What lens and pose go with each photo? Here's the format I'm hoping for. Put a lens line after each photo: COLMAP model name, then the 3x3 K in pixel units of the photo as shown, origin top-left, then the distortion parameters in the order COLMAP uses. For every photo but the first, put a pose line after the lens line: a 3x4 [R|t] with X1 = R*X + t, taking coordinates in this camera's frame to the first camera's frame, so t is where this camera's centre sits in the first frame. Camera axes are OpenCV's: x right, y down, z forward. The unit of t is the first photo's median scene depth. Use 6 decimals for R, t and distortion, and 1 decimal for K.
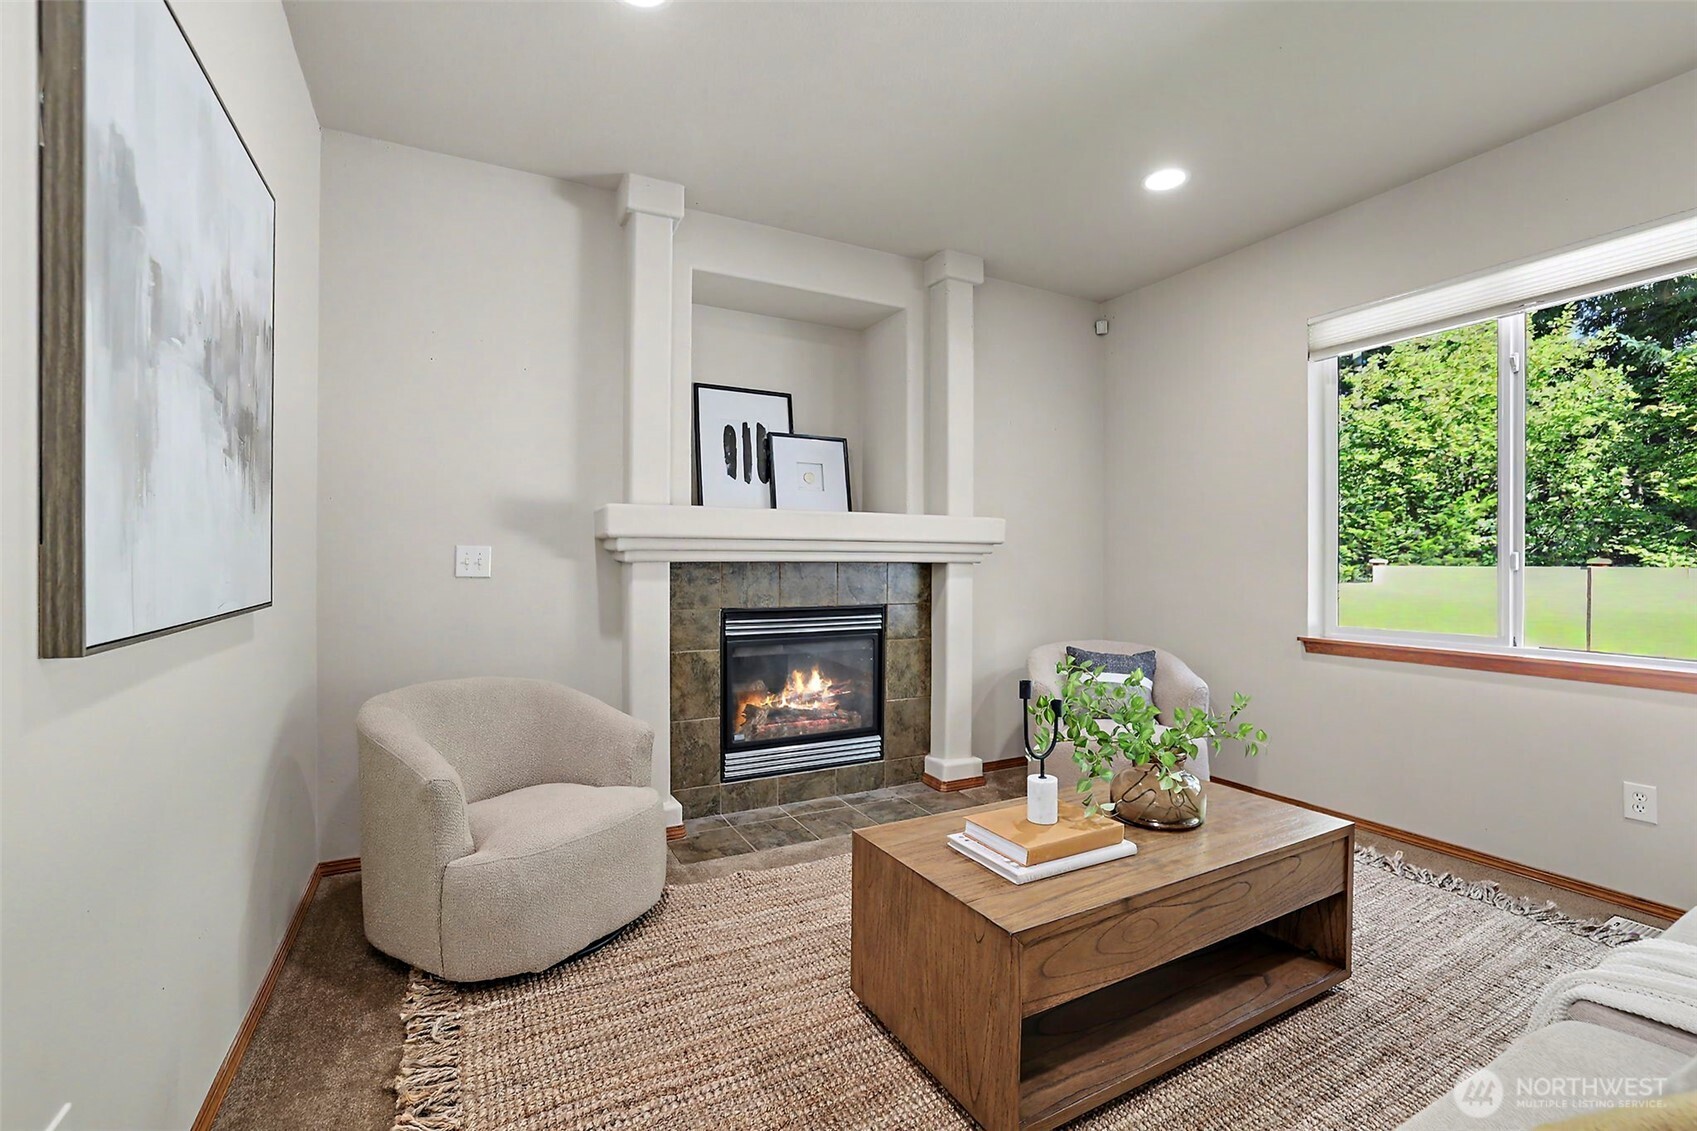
lens RADIAL K [[739.4, 0, 849.6], [0, 739.4, 558.9], [0, 0, 1]] dist [-0.027035, 0.009165]
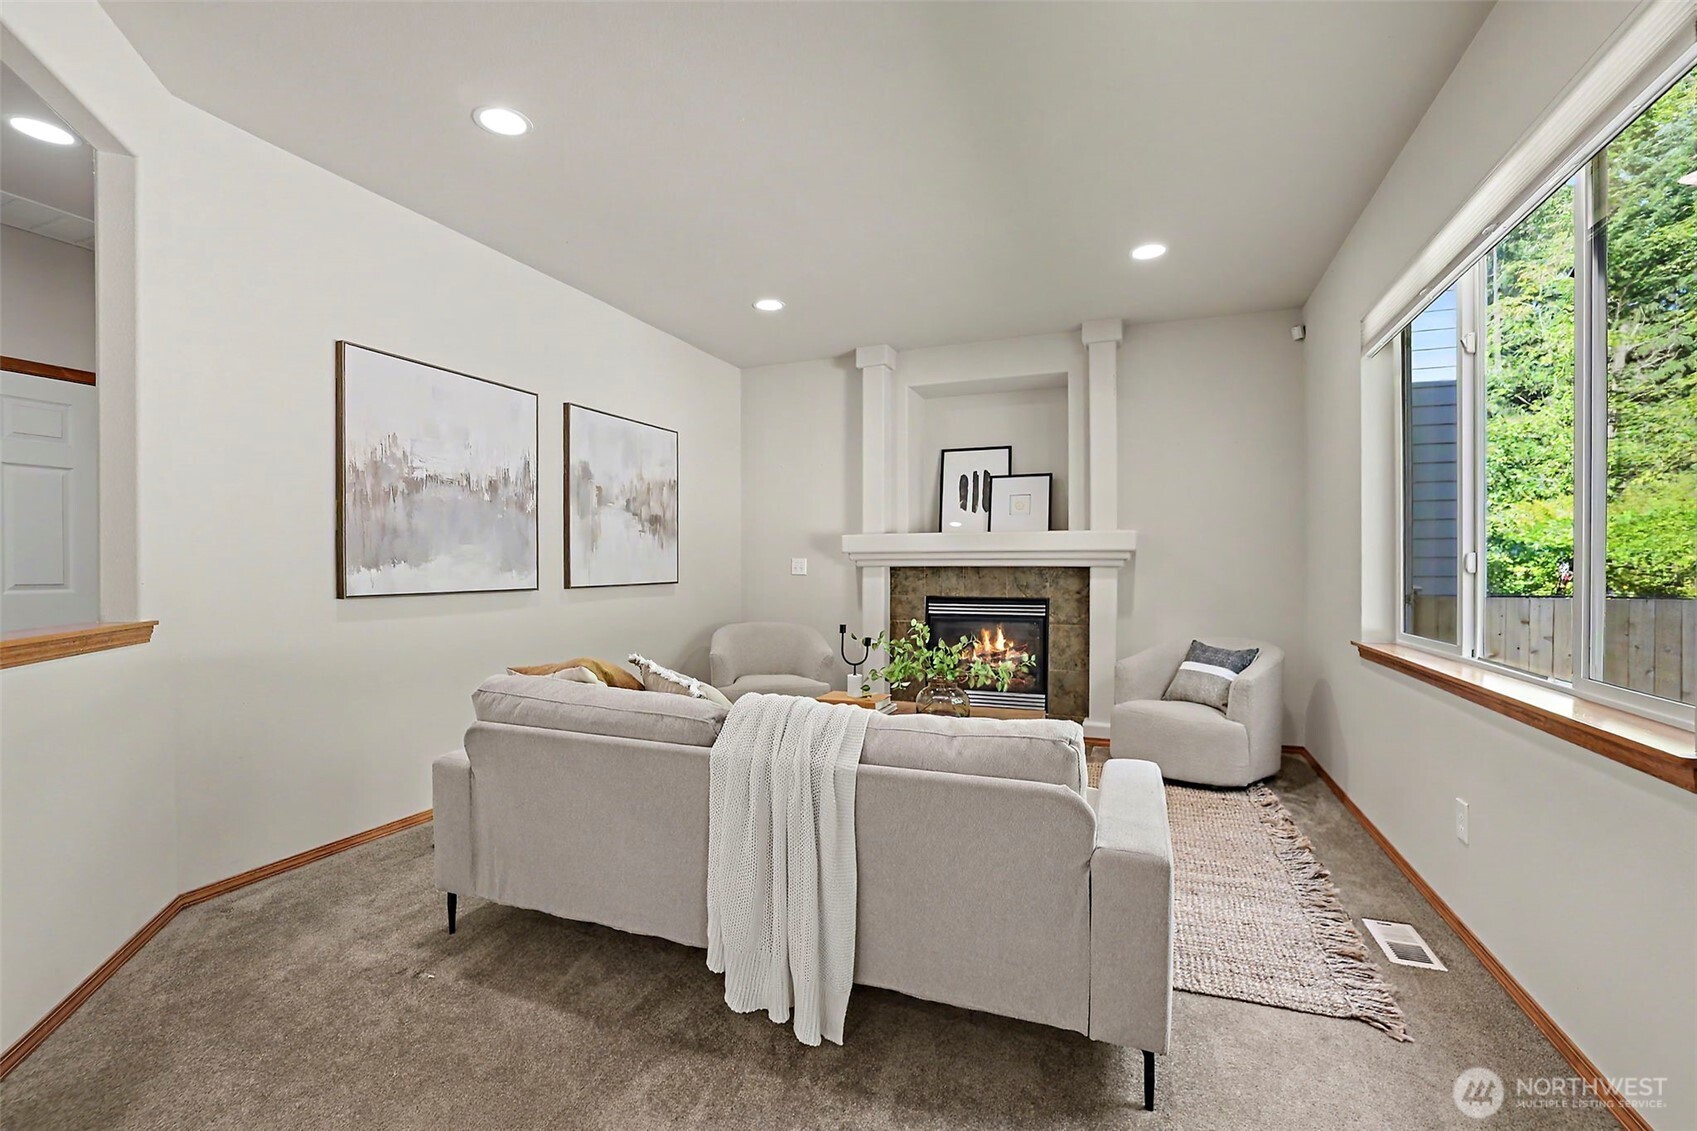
lens RADIAL K [[739.4, 0, 854.3], [0, 739.4, 566.2], [0, 0, 1]] dist [-0.027035, 0.009165]
pose [[0.655943, -0.000411, -0.754810, 0.829943], [0.004199, 0.999986, 0.003104, -0.001947], [0.754799, -0.005206, 0.655936, -0.146419]]
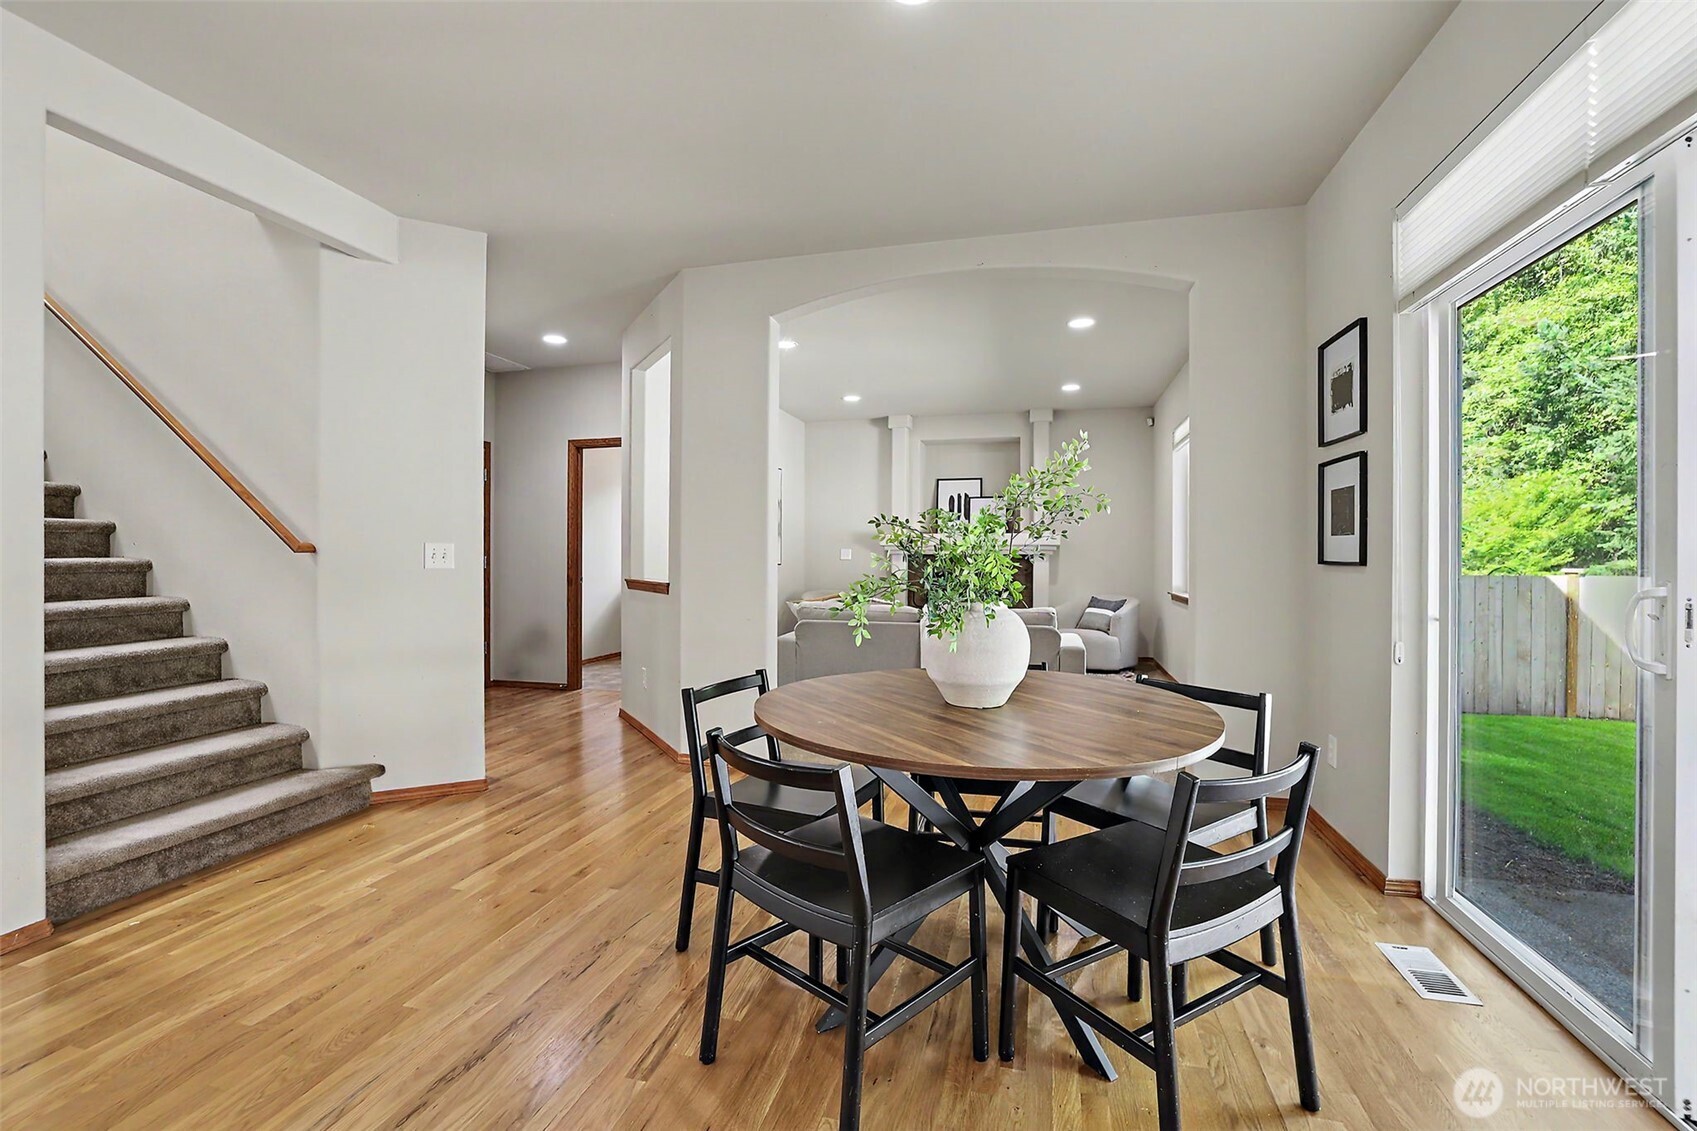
lens RADIAL K [[739.4, 0, 852.6], [0, 739.4, 564.3], [0, 0, 1]] dist [-0.027035, 0.009165]
pose [[0.737430, 0.009095, -0.675363, 1.194268], [0.002228, 0.999871, 0.015898, -0.003308], [0.675420, -0.013228, 0.737314, -0.935883]]
